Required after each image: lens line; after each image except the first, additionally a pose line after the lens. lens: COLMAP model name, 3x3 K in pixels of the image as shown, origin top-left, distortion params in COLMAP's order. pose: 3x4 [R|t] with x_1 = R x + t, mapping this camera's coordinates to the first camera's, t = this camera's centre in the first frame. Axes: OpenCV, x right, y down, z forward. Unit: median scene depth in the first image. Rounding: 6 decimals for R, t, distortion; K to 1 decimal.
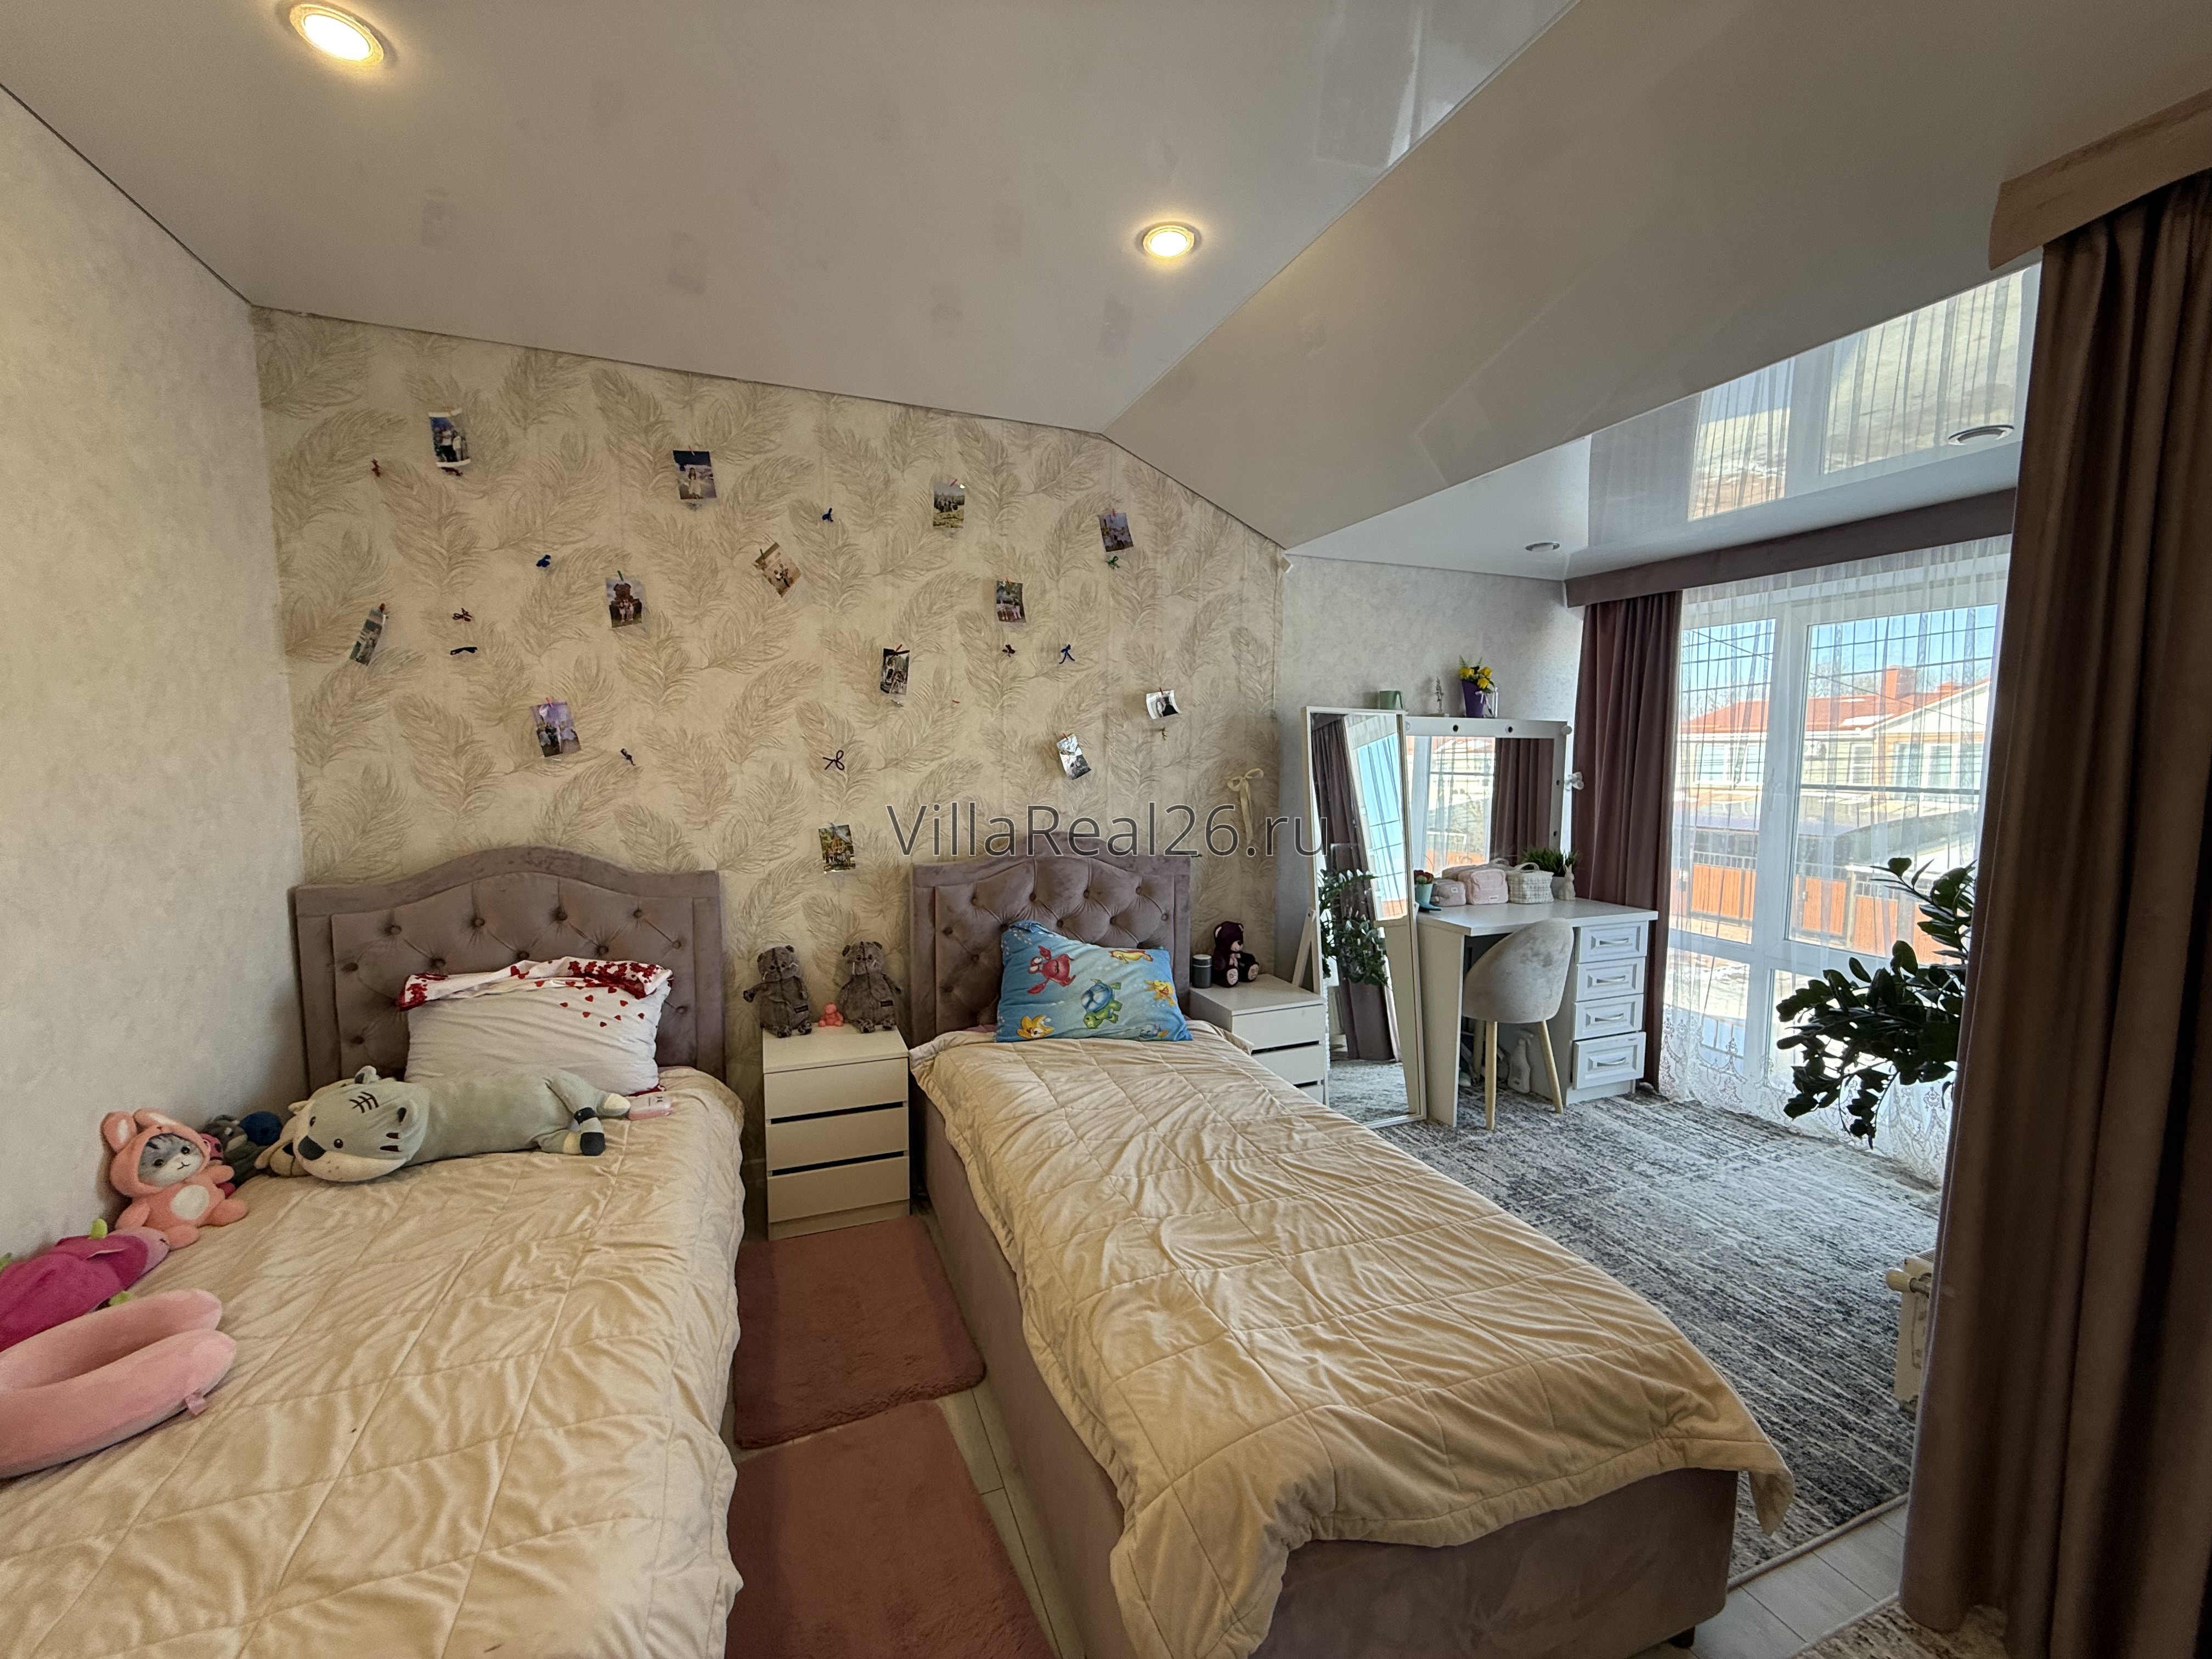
lens RADIAL K [[885.7, 0, 1096.0], [0, 885.7, 827.2], [0, 0, 1]] dist [0.001103, -0.000554]
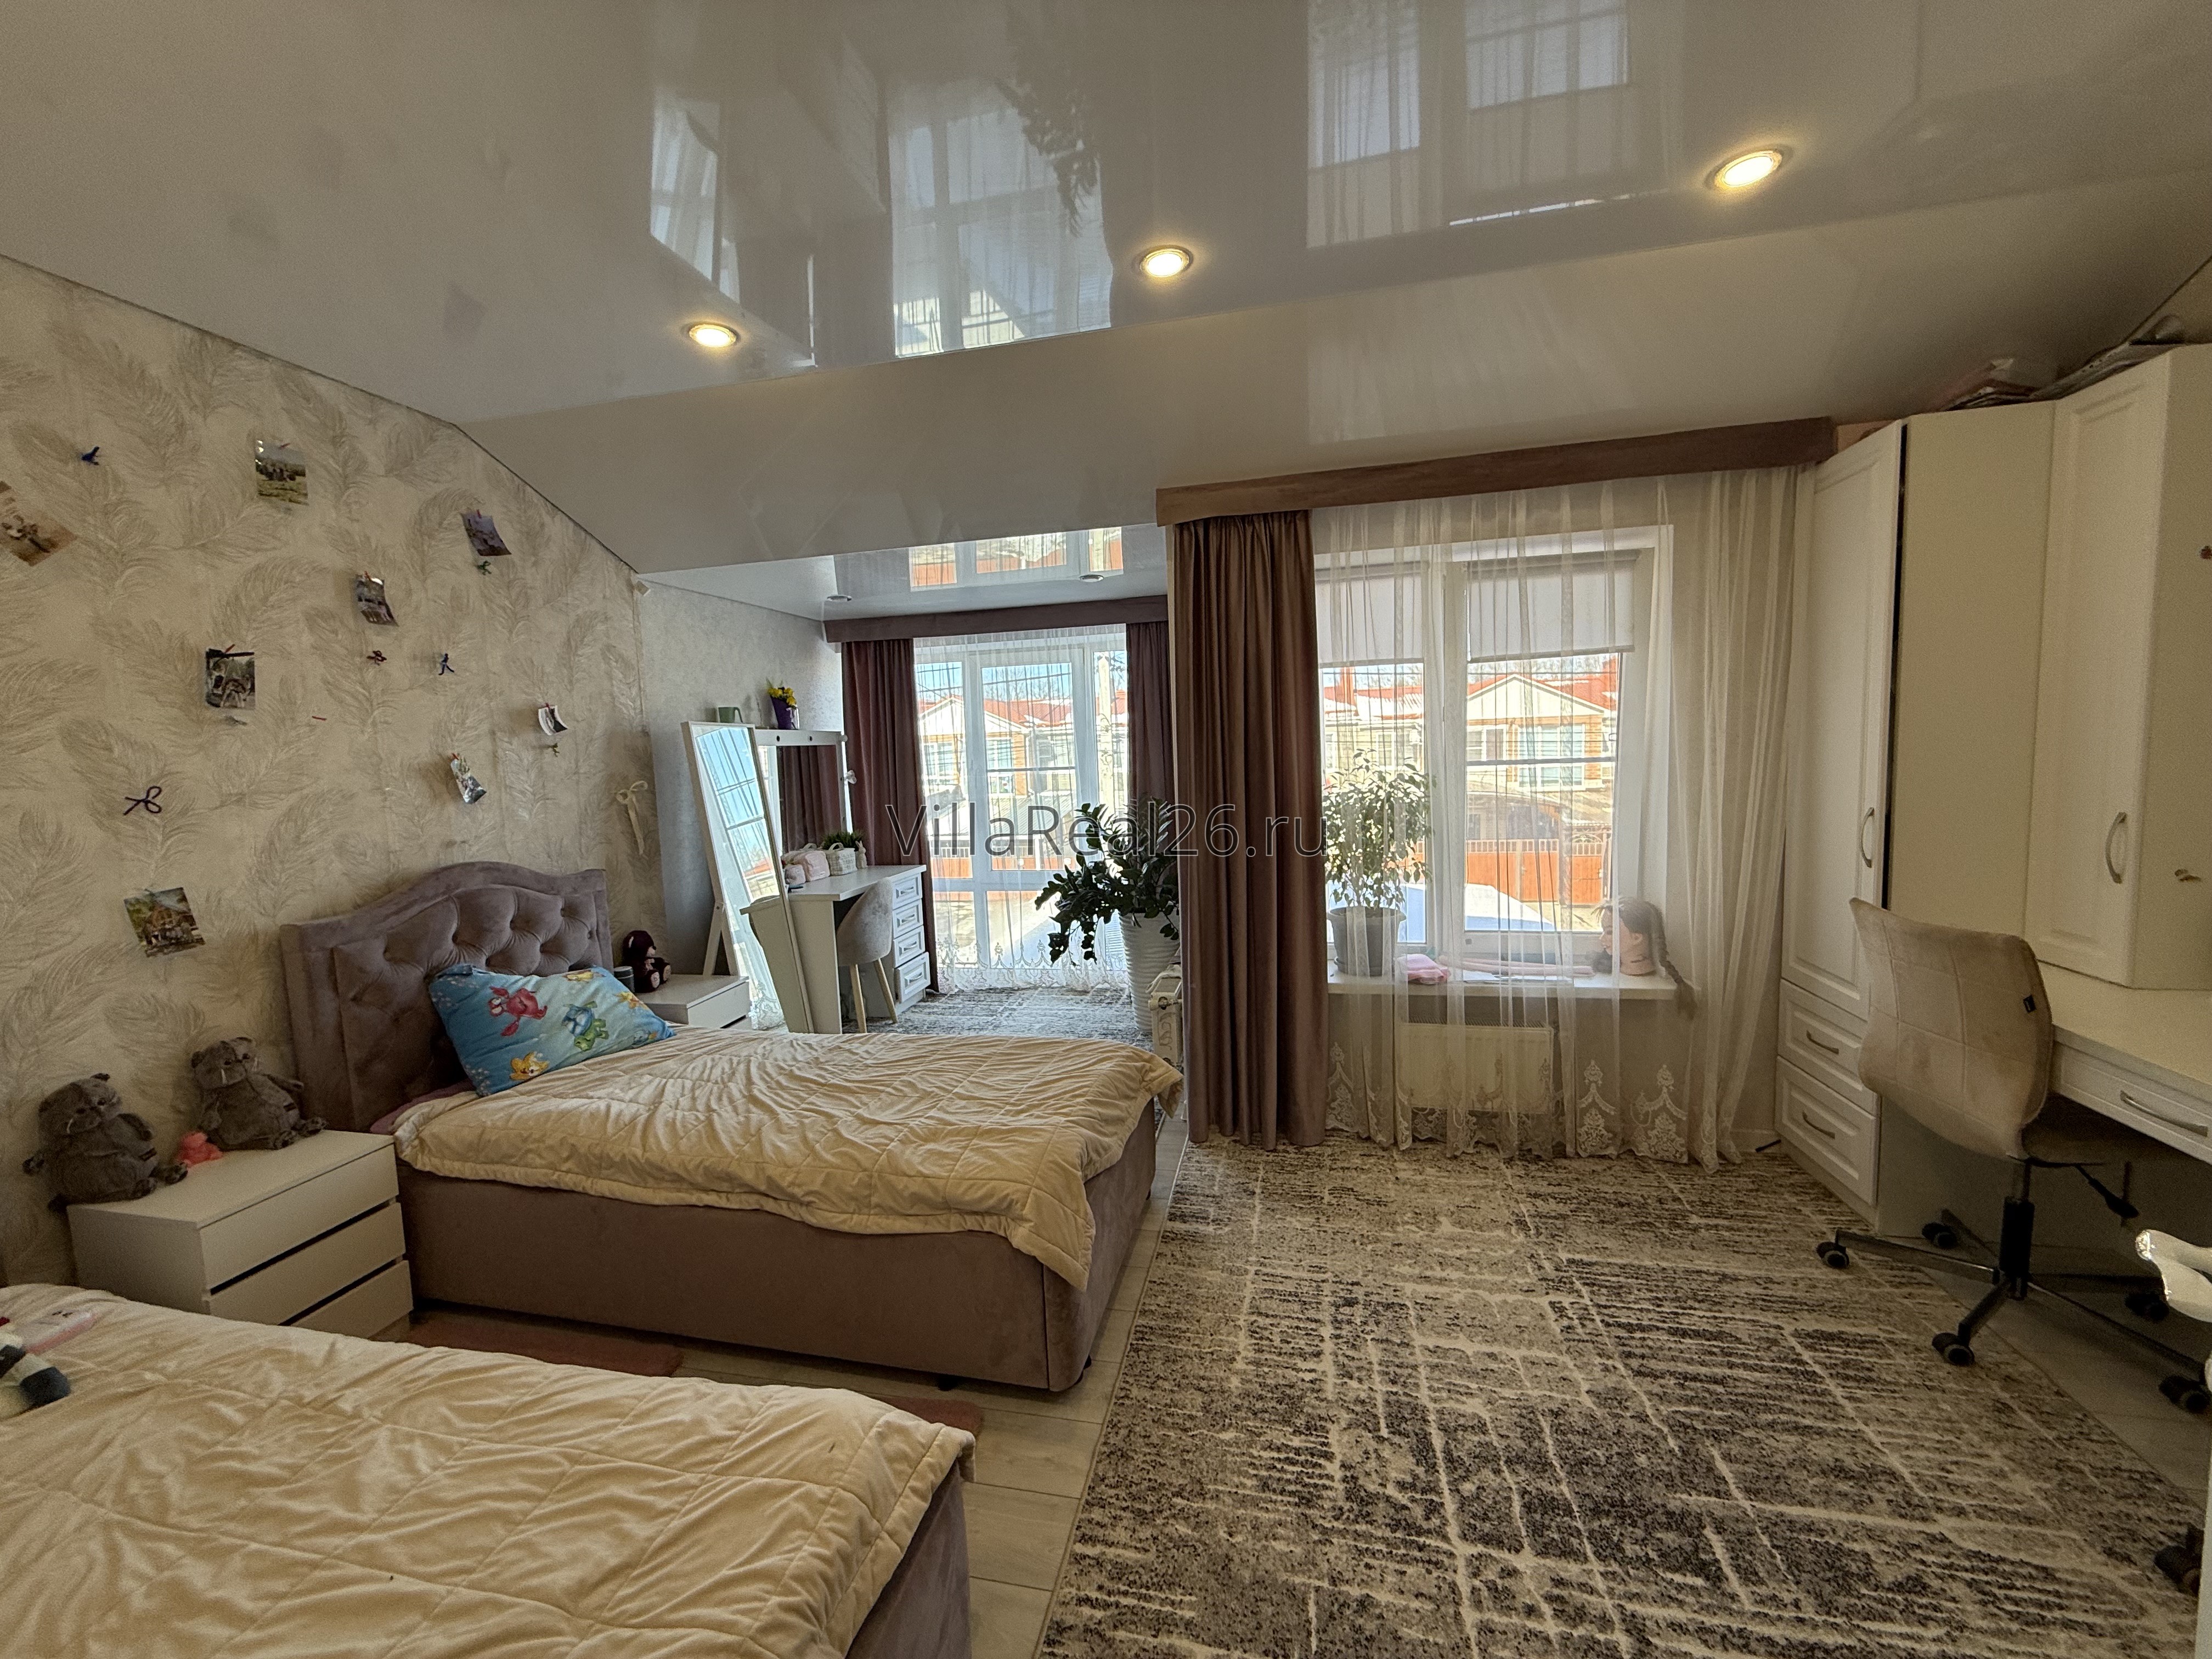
lens RADIAL K [[885.7, 0, 1100.1], [0, 885.7, 827.3], [0, 0, 1]] dist [0.001103, -0.000554]
pose [[0.558707, -0.104807, 0.822716, -0.435685], [0.115918, 0.992114, 0.047667, 0.001179], [-0.821224, 0.068735, 0.566451, -0.037088]]
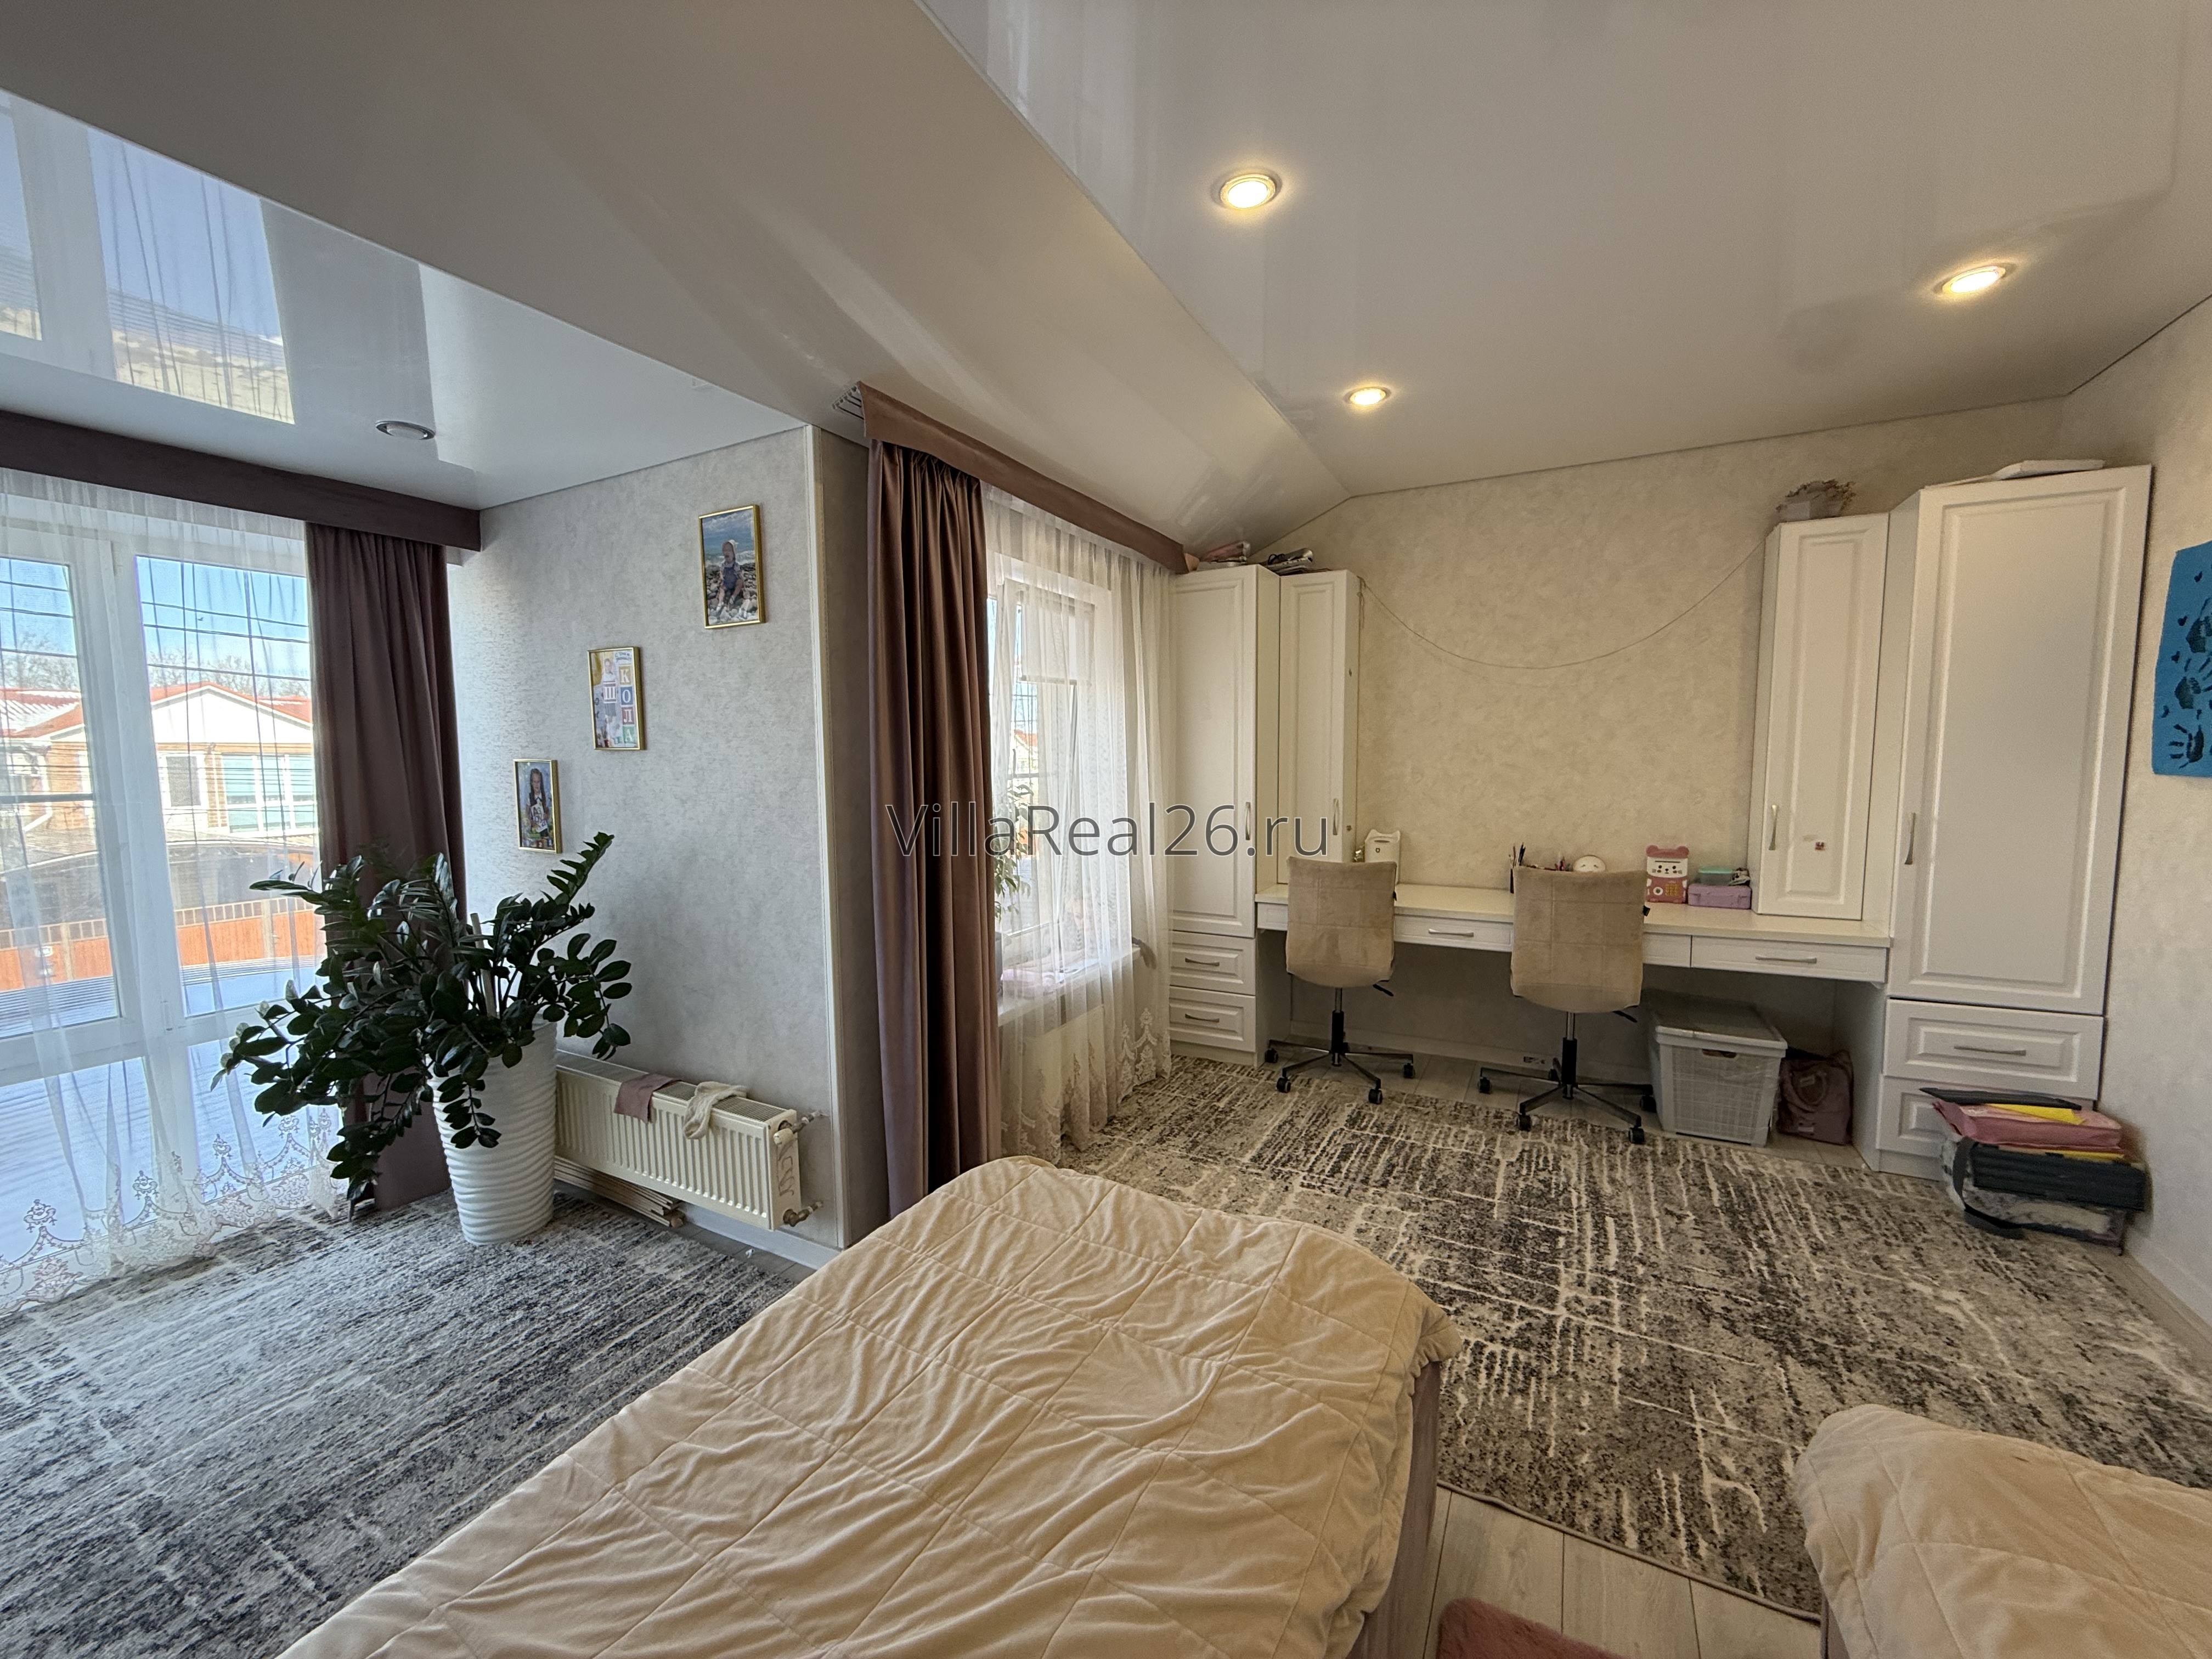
lens RADIAL K [[885.7, 0, 1098.3], [0, 885.7, 834.1], [0, 0, 1]] dist [0.001103, -0.000554]
pose [[-0.648013, -0.073036, 0.758120, -0.217744], [0.072882, 0.984877, 0.157178, -0.065407], [-0.758134, 0.157107, -0.632890, 0.794739]]
